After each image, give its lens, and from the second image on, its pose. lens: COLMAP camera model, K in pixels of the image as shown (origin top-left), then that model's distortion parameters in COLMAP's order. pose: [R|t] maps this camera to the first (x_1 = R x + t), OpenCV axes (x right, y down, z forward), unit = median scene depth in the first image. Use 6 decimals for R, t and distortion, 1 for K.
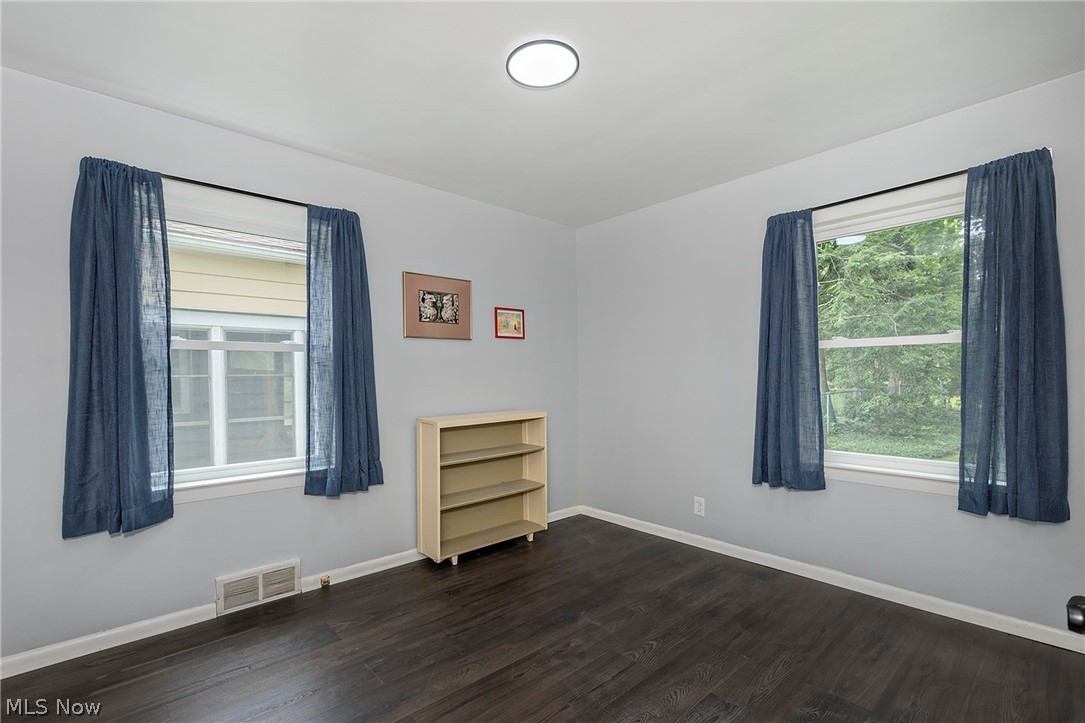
lens RADIAL K [[411.7, 0, 543.2], [0, 411.7, 378.3], [0, 0, 1]] dist [0.000045, -0.000056]
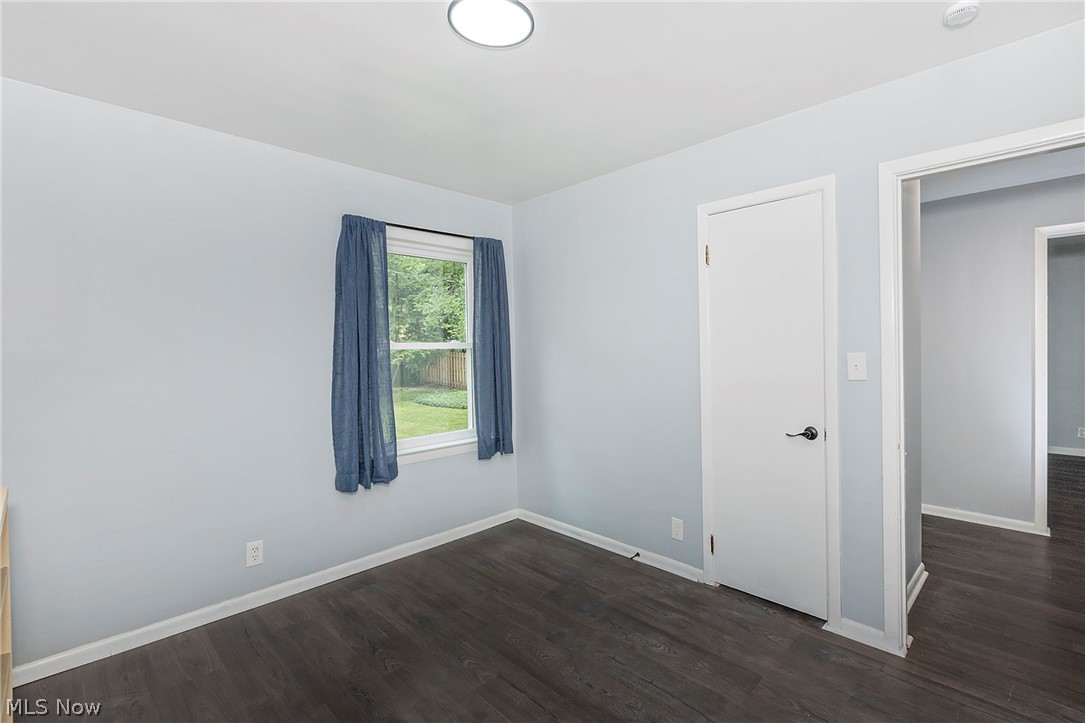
lens RADIAL K [[504.9, 0, 510.2], [0, 504.9, 355.5], [0, 0, 1]] dist [0.000667, -0.000648]
pose [[0.070537, -0.012629, 0.997429, -0.749498], [0.029170, 0.999518, 0.010593, -0.073046], [-0.997083, 0.028348, 0.070871, 0.659640]]
